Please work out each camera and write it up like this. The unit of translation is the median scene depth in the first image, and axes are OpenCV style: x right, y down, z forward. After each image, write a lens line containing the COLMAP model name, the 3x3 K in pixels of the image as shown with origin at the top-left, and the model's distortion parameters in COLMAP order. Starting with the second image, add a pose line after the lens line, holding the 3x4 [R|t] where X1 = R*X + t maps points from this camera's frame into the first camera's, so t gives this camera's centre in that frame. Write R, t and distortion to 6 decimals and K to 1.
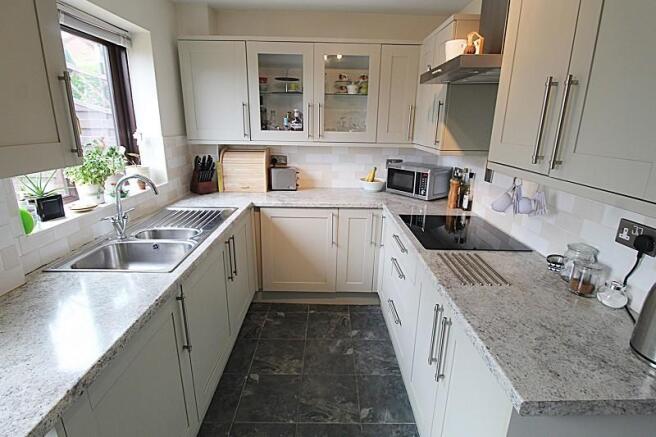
lens RADIAL K [[315.0, 0, 328.8], [0, 315.0, 211.3], [0, 0, 1]] dist [-0.012797, -0.000577]
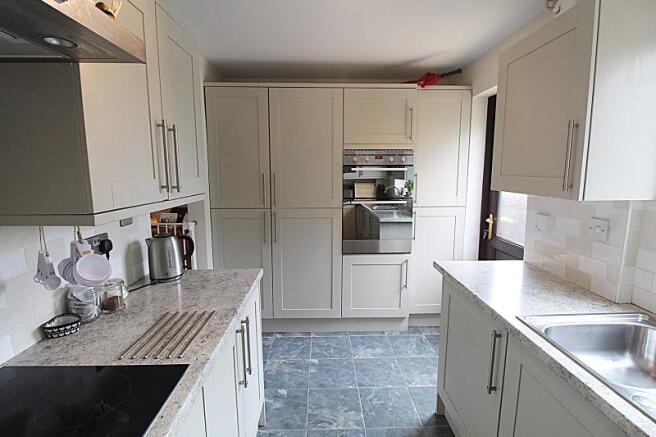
lens RADIAL K [[315.0, 0, 328.8], [0, 315.0, 211.3], [0, 0, 1]] dist [-0.012797, -0.000577]
pose [[-0.999769, -0.011701, -0.018025, 0.074644], [-0.017807, 0.920614, 0.390068, -0.446201], [0.012030, 0.390299, -0.920609, 1.713745]]
